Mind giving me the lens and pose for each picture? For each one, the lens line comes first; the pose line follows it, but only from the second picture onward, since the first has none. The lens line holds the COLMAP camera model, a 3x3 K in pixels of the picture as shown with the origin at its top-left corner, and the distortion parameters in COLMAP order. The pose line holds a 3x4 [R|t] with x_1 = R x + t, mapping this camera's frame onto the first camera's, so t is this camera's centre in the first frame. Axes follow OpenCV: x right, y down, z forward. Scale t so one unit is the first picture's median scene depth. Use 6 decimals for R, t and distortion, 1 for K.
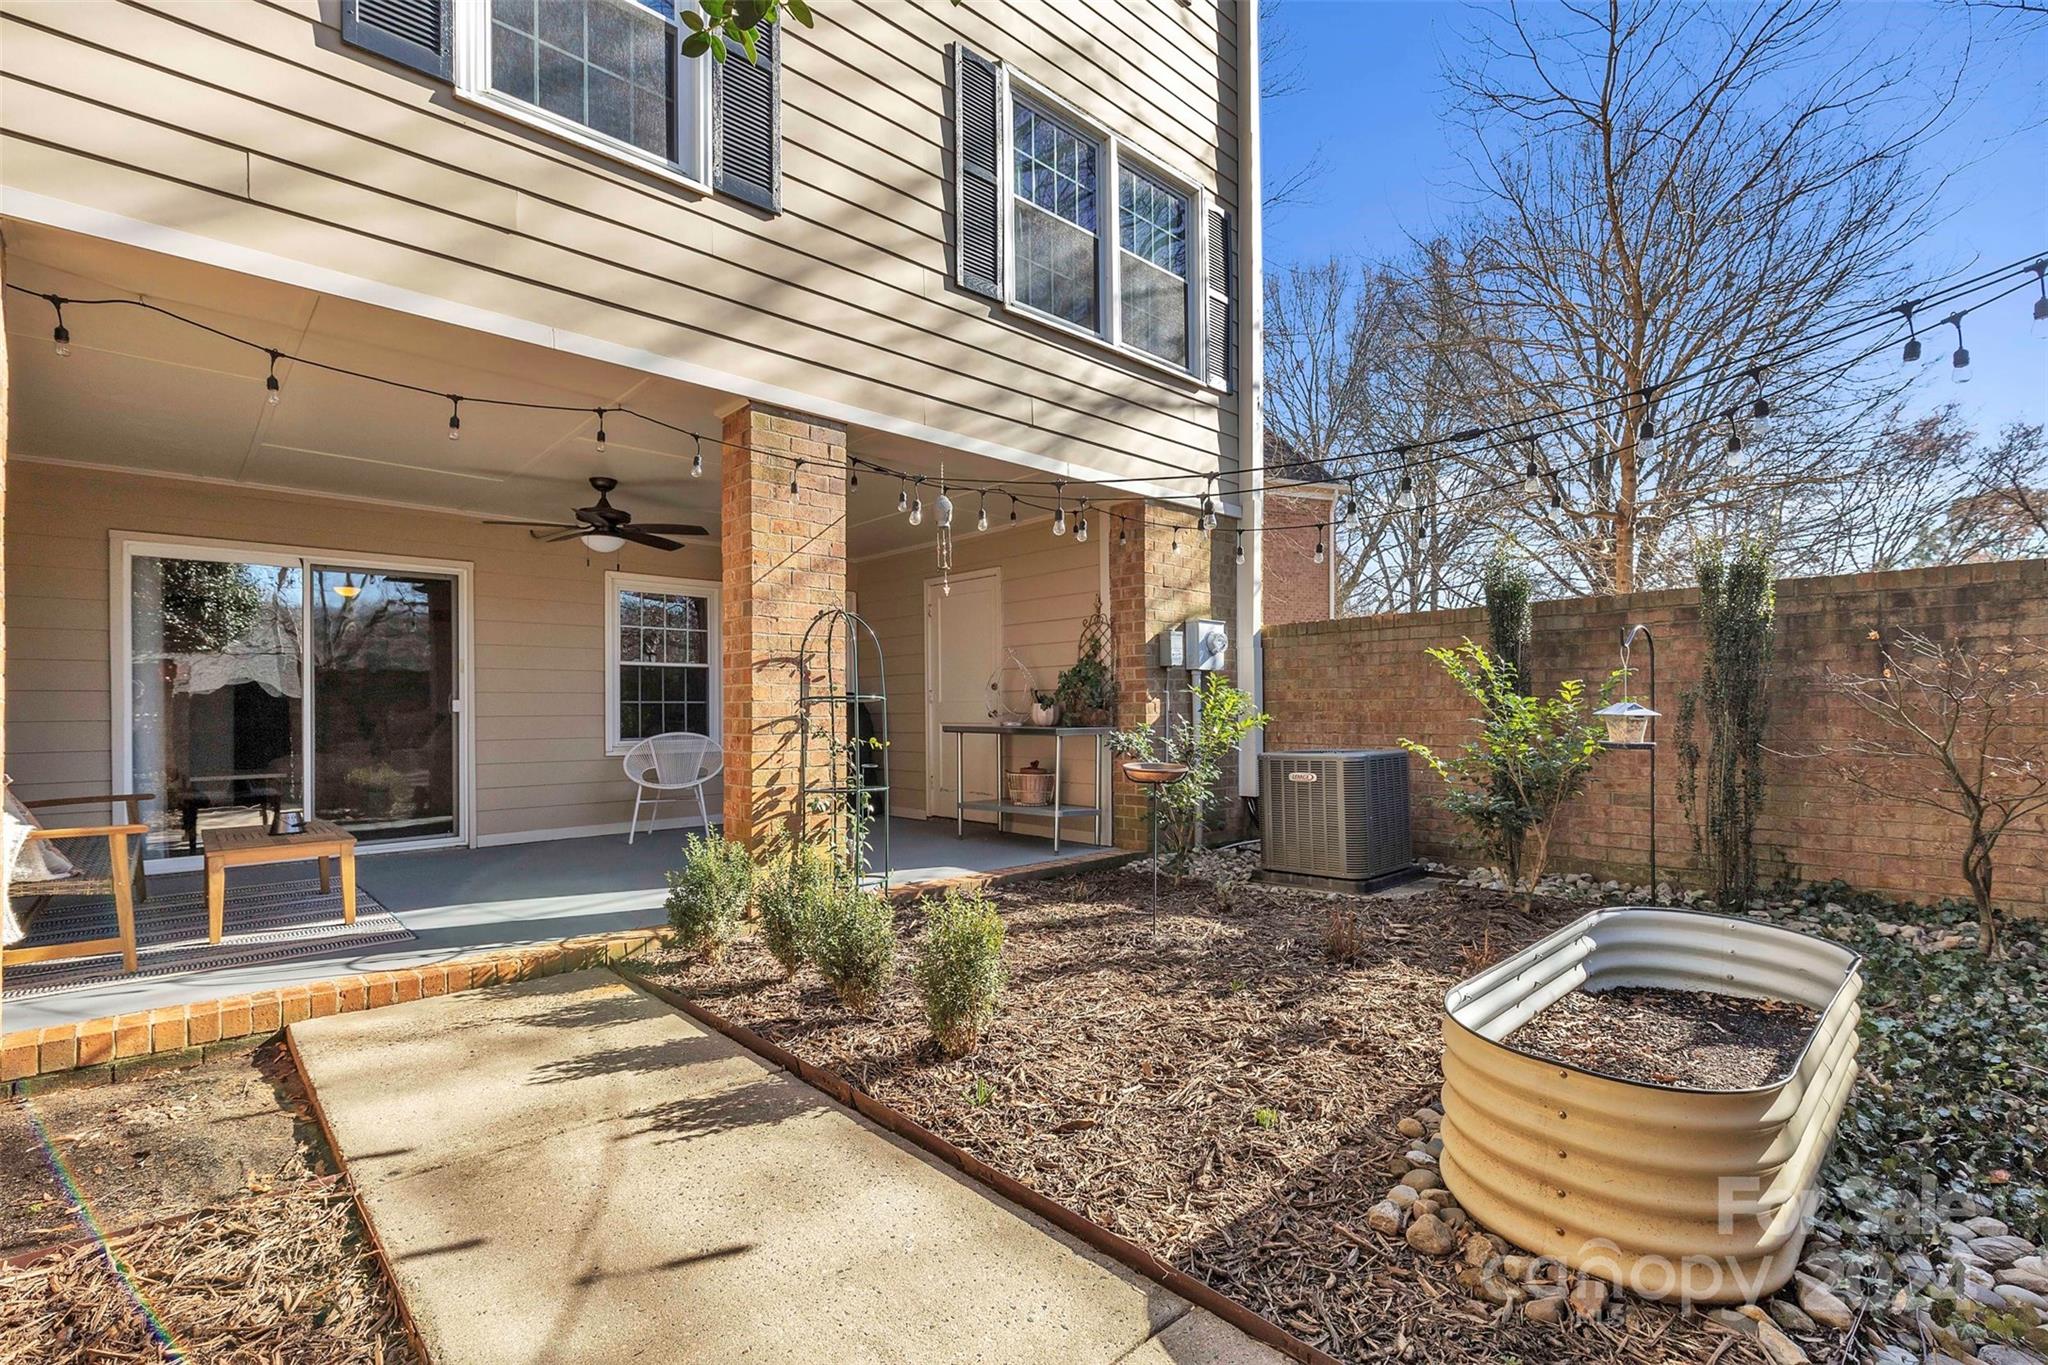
lens RADIAL K [[917.6, 0, 1024.0], [0, 917.6, 682.5], [0, 0, 1]] dist [-0.001131, -0.000153]
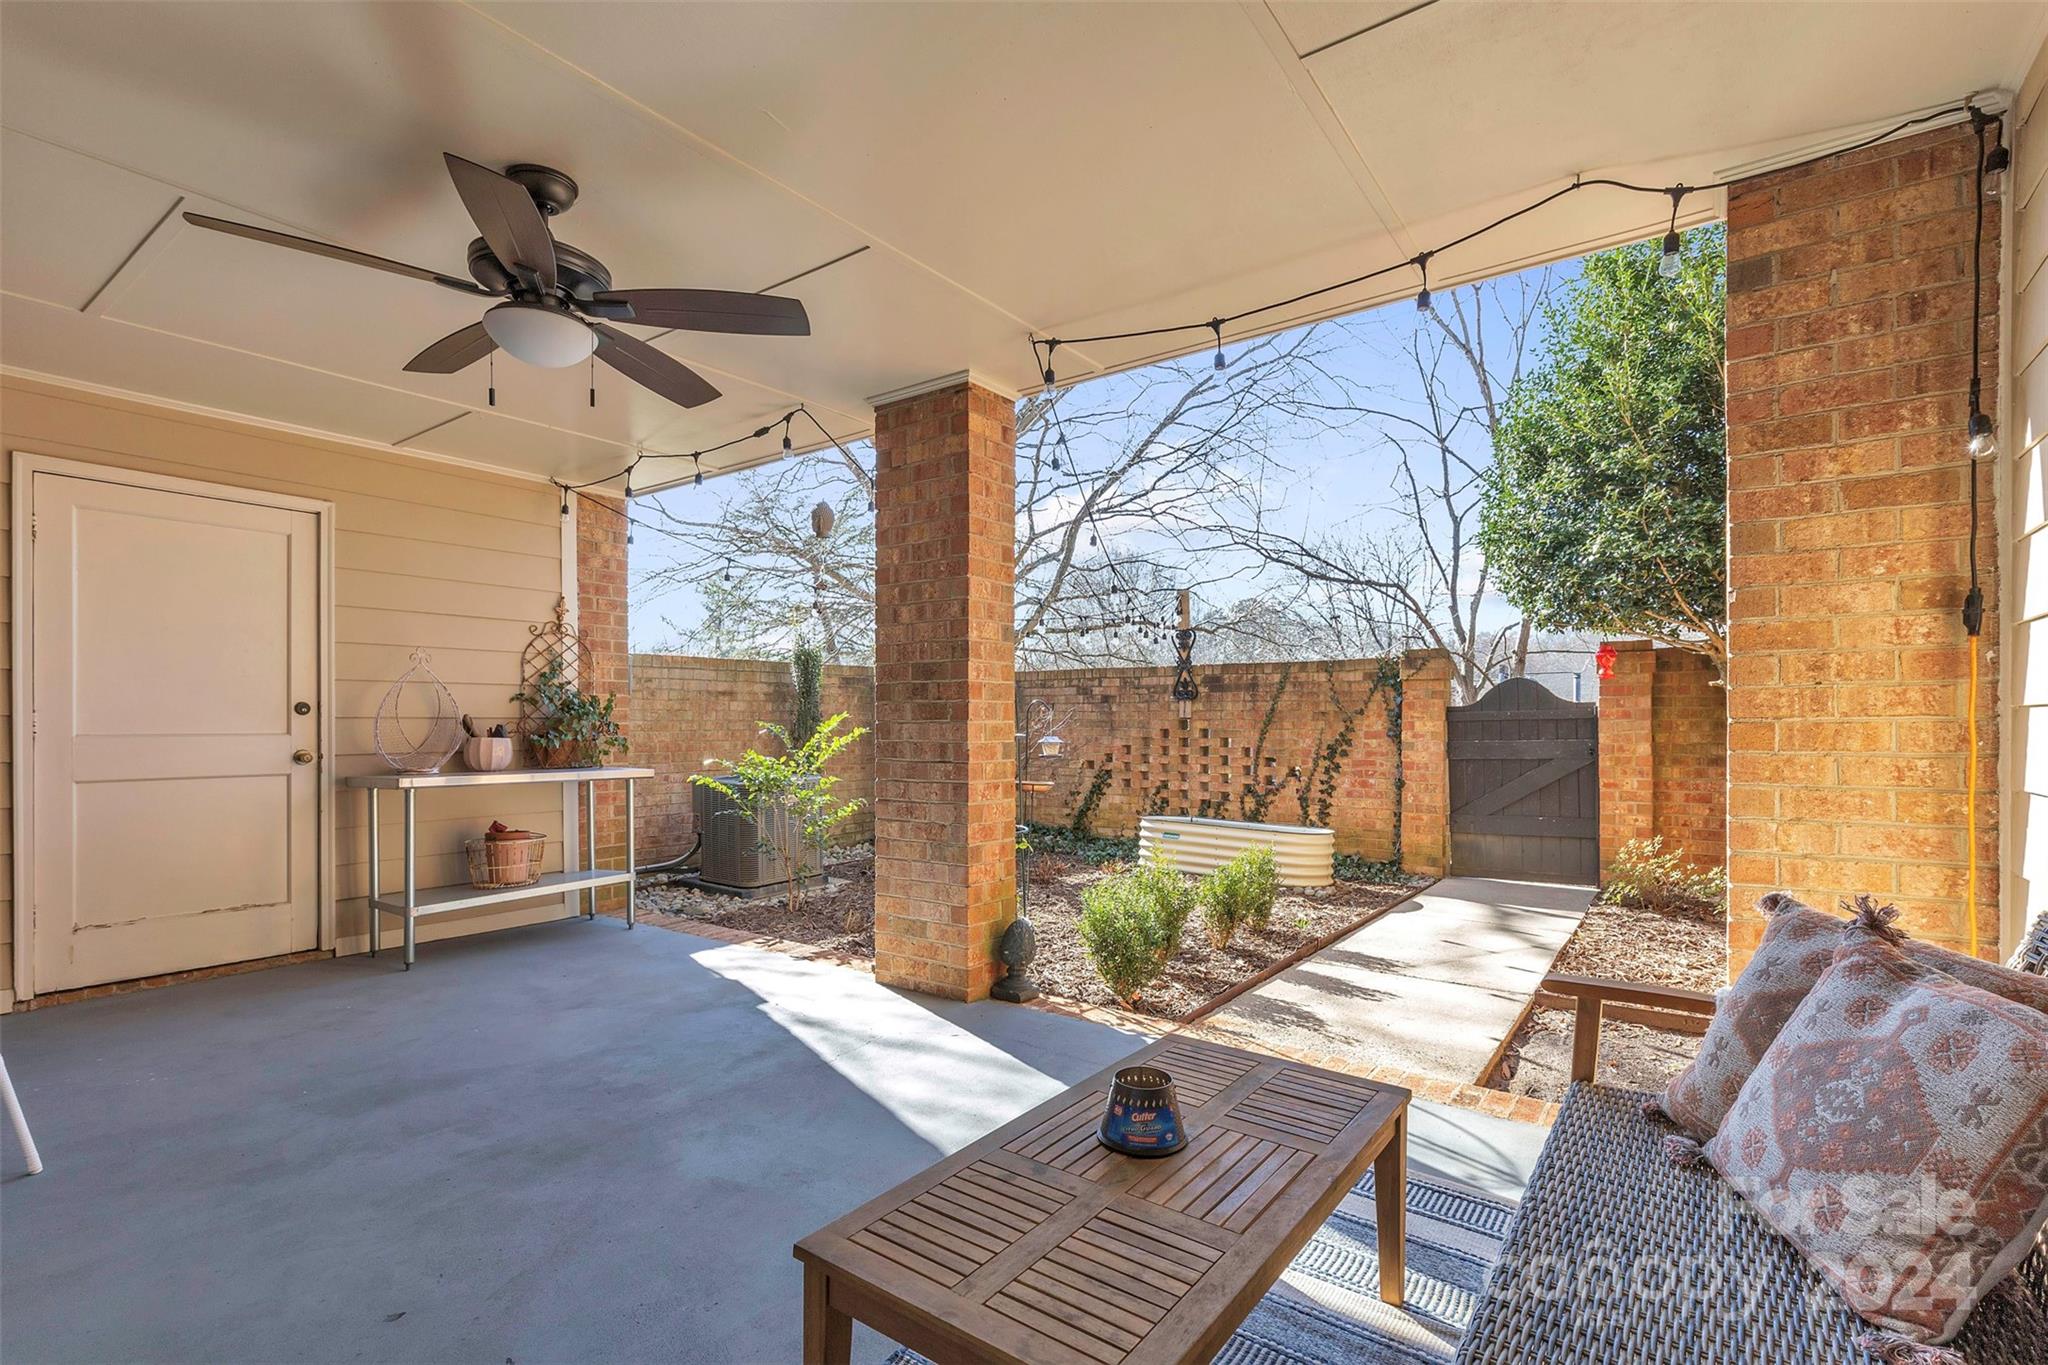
lens RADIAL K [[940.4, 0, 1024.2], [0, 940.4, 723.6], [0, 0, 1]] dist [-0.001603, -0.000173]
pose [[-0.180346, 0.006011, 0.983585, -0.806476], [-0.028023, 0.999544, -0.011247, 0.009681], [-0.983204, -0.029592, -0.180096, 0.785799]]
